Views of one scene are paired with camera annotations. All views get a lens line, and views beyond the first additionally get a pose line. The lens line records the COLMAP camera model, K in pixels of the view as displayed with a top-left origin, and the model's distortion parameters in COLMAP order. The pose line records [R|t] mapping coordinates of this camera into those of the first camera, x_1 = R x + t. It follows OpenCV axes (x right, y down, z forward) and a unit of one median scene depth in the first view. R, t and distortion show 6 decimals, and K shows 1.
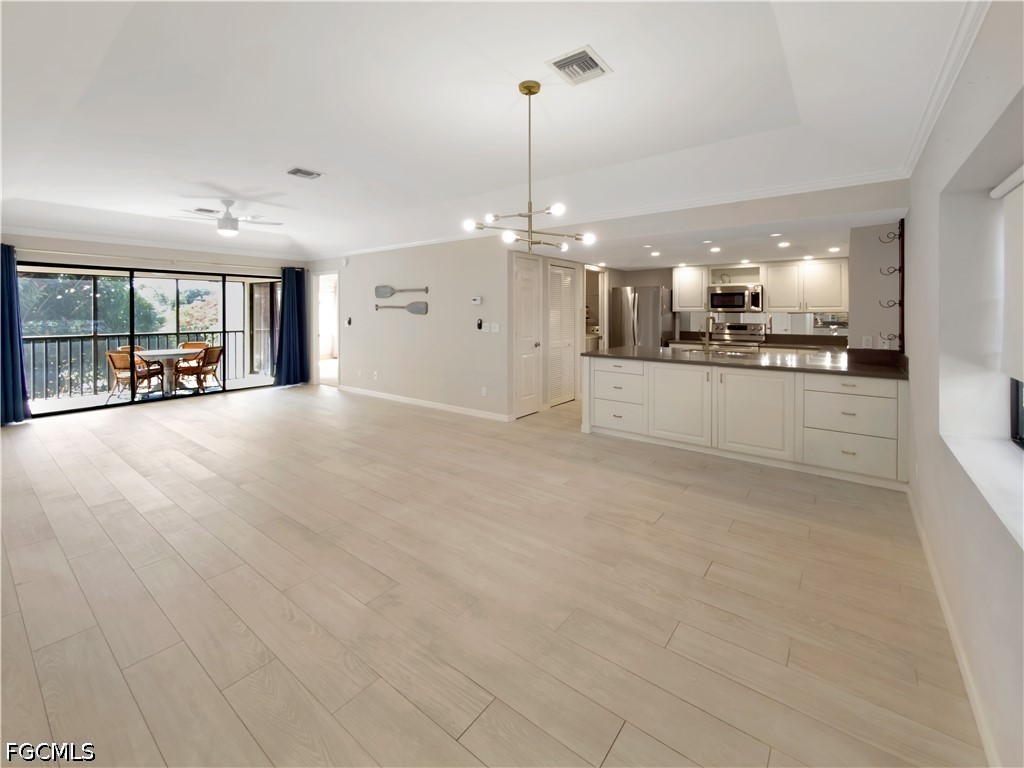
lens RADIAL K [[439.8, 0, 502.0], [0, 439.8, 316.9], [0, 0, 1]] dist [0.001347, 0.000182]
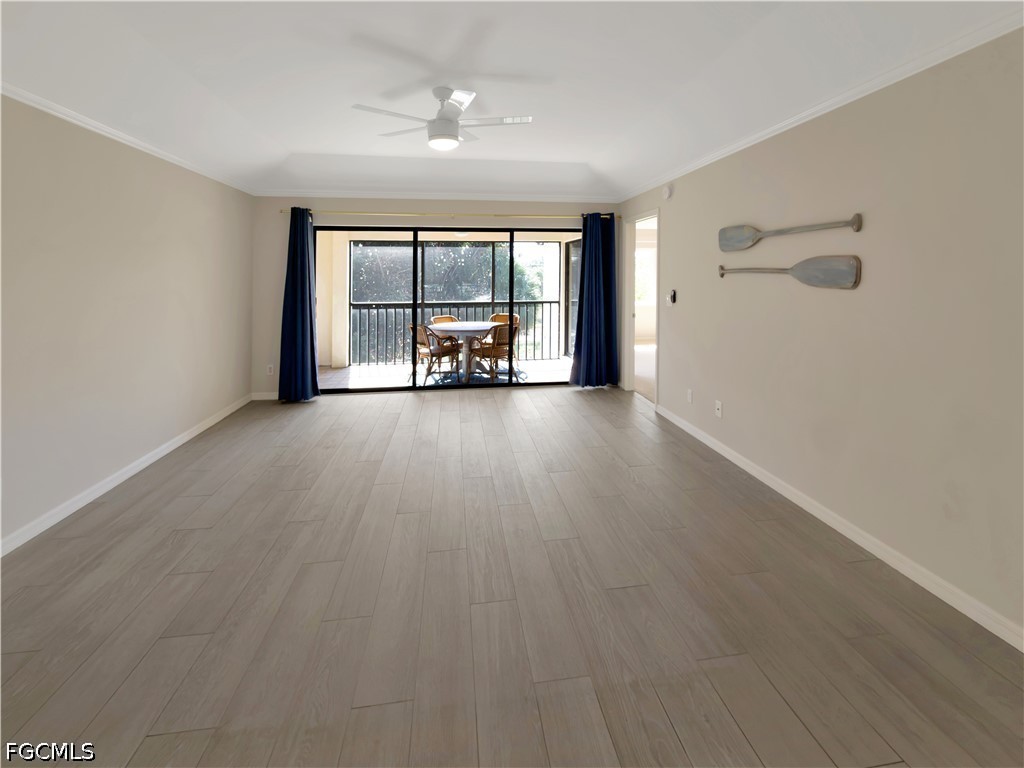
lens RADIAL K [[447.5, 0, 514.2], [0, 447.5, 280.0], [0, 0, 1]] dist [-0.000650, -0.000295]
pose [[0.729508, 0.004468, -0.683958, -0.104272], [-0.007023, 0.999975, -0.000958, -0.008957], [0.683937, 0.005503, 0.729521, 0.442592]]
